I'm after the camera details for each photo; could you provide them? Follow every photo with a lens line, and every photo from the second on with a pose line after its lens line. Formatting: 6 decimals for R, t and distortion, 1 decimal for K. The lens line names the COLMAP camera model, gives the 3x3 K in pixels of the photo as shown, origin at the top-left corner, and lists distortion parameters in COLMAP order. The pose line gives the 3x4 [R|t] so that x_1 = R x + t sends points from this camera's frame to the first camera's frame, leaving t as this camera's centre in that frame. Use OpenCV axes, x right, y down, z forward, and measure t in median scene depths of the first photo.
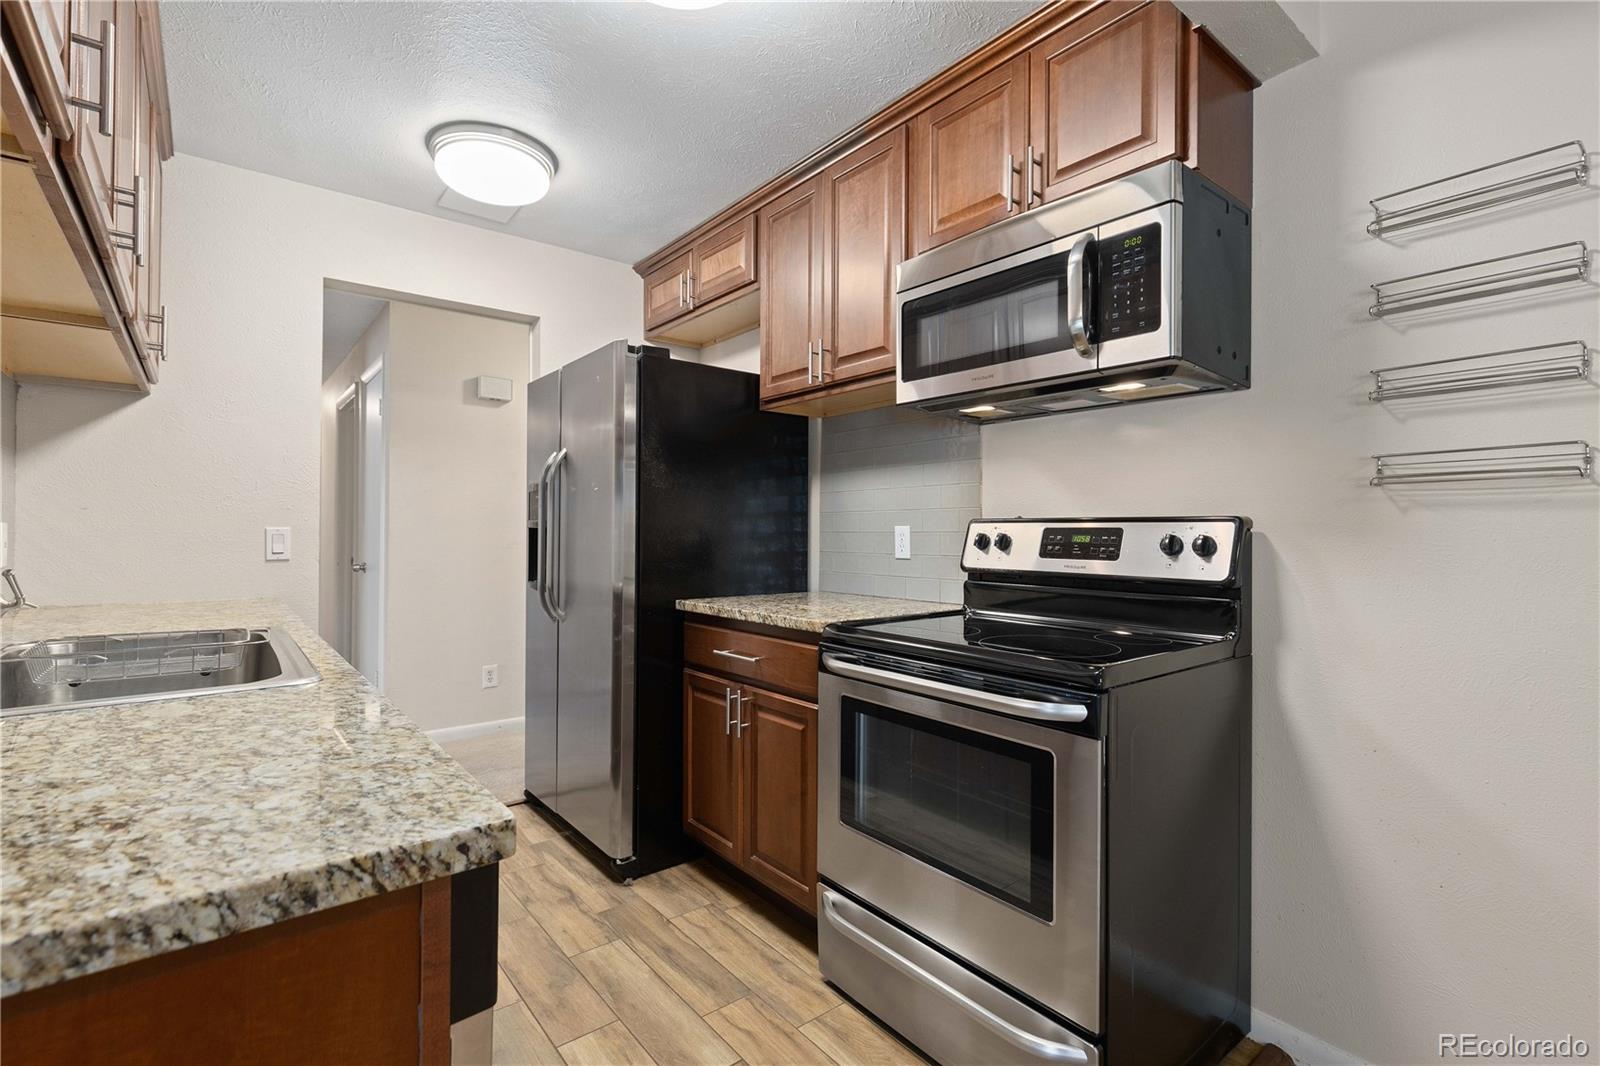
lens RADIAL K [[730.0, 0, 781.4], [0, 730.0, 527.3], [0, 0, 1]] dist [0.007376, -0.000597]
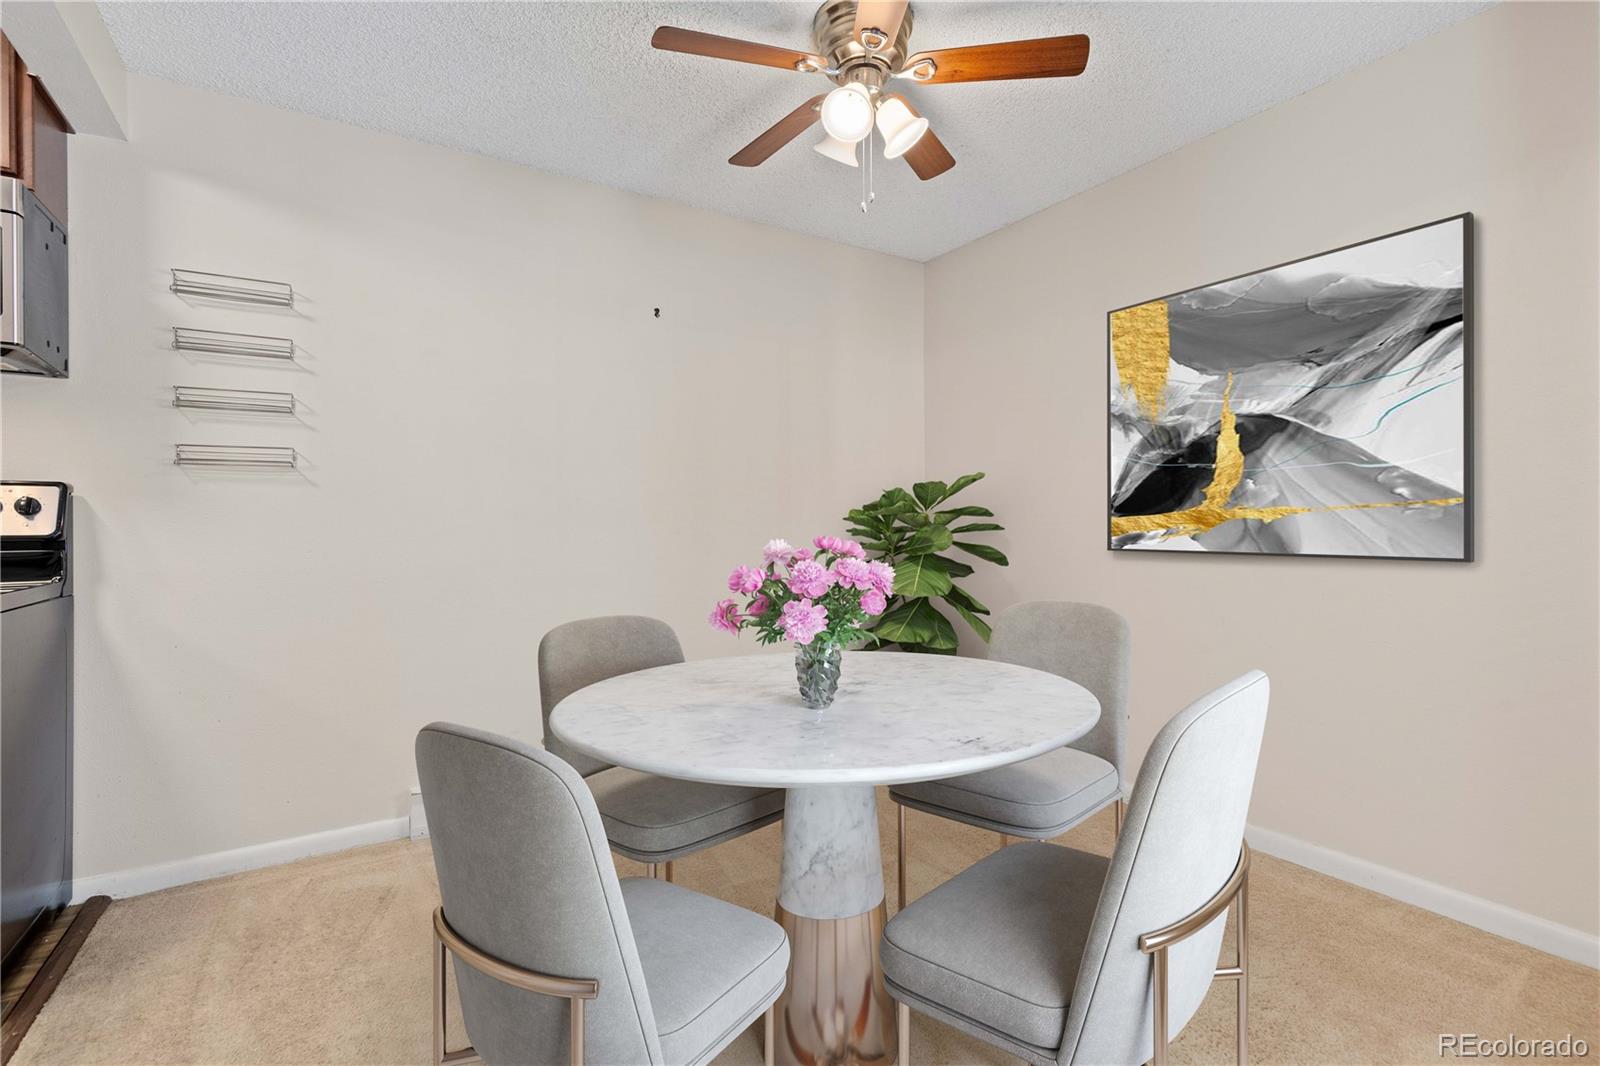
lens RADIAL K [[730.0, 0, 787.5], [0, 730.0, 524.1], [0, 0, 1]] dist [0.007376, -0.000597]
pose [[0.124380, 0.000154, 0.992235, -0.405731], [0.002536, 0.999997, -0.000473, 0.053941], [-0.992231, 0.002575, 0.124380, -0.323751]]
